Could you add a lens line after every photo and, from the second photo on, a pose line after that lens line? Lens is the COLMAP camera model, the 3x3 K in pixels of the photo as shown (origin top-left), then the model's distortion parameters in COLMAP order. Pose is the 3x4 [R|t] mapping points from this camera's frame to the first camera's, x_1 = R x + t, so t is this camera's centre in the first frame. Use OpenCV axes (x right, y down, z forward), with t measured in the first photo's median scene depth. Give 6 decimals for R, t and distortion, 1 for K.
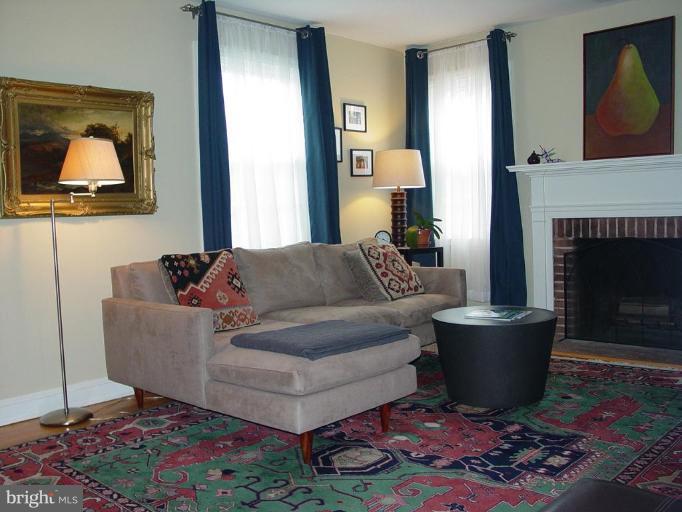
lens RADIAL K [[681.1, 0, 340.1], [0, 681.1, 262.6], [0, 0, 1]] dist [-0.107344, 0.000000]
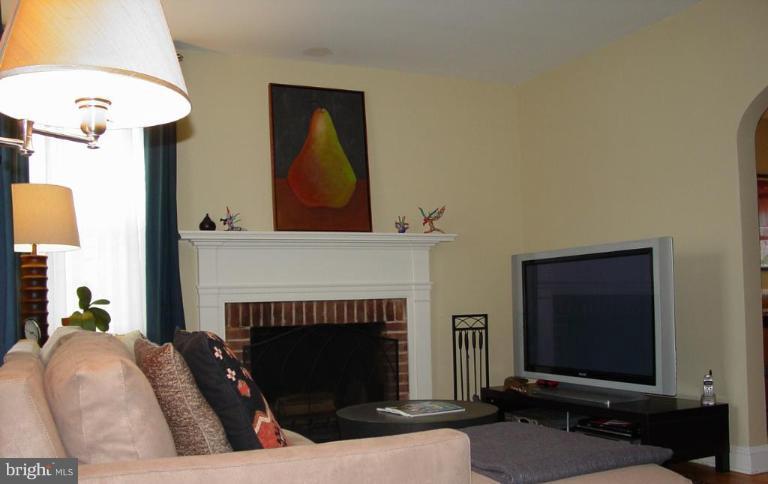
lens RADIAL K [[855.4, 0, 388.9], [0, 855.4, 237.5], [0, 0, 1]] dist [-0.077703, 0.000000]
pose [[0.361731, 0.086805, 0.928232, -0.572853], [0.077563, 0.989402, -0.122752, -0.005057], [-0.929050, 0.116399, 0.351165, 0.503524]]
